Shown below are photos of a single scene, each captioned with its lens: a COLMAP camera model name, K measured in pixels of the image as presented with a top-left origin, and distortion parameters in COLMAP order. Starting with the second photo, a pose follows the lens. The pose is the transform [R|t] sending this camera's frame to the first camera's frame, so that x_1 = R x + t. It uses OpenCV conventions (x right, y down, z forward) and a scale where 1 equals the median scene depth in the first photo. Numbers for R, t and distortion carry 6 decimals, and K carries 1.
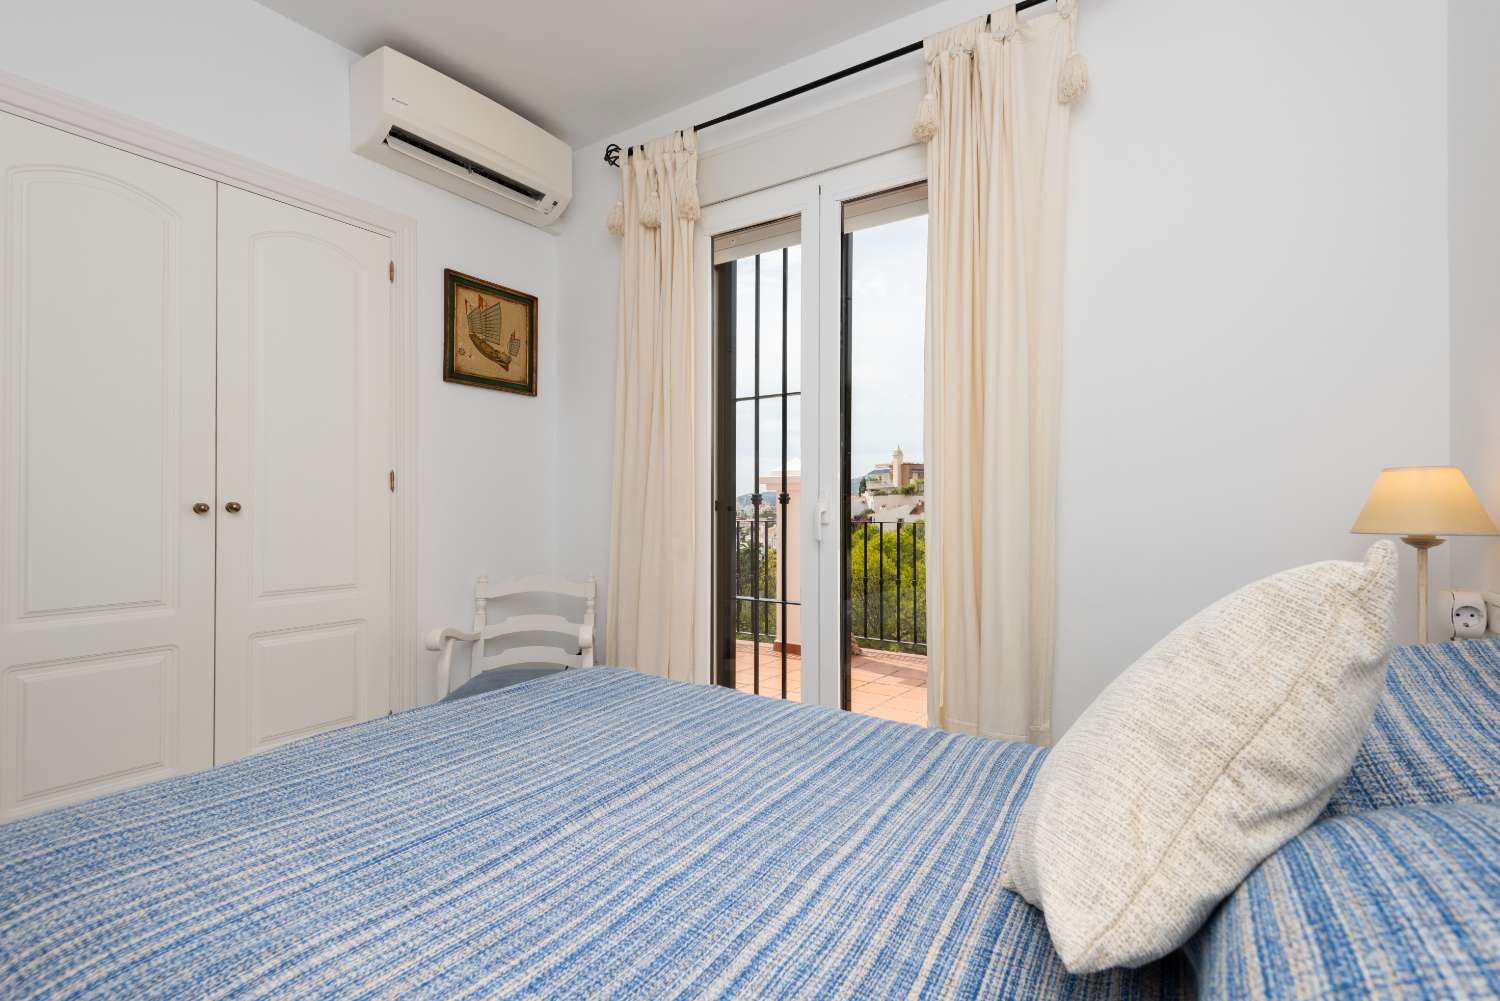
lens RADIAL K [[691.0, 0, 743.5], [0, 691.0, 500.9], [0, 0, 1]] dist [0.010680, -0.001293]
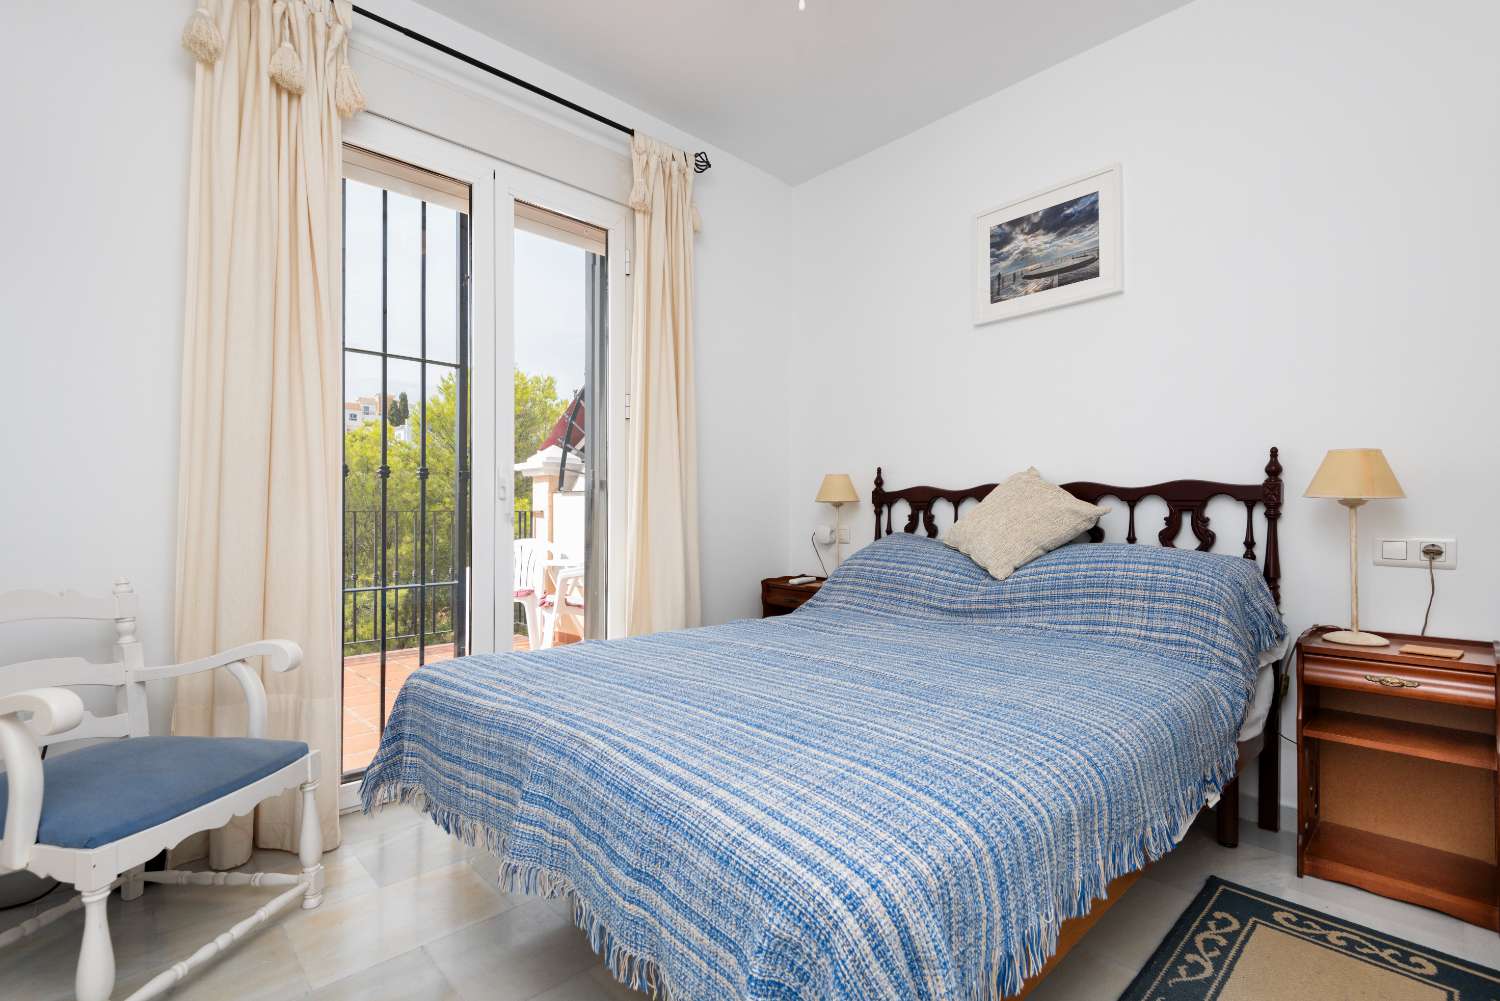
lens RADIAL K [[691.0, 0, 747.1], [0, 691.0, 505.9], [0, 0, 1]] dist [0.010680, -0.001293]
pose [[0.242708, 0.011707, 0.970029, -0.803196], [-0.001938, 0.999931, -0.011583, 0.054736], [-0.970098, 0.000932, 0.242714, 0.392857]]
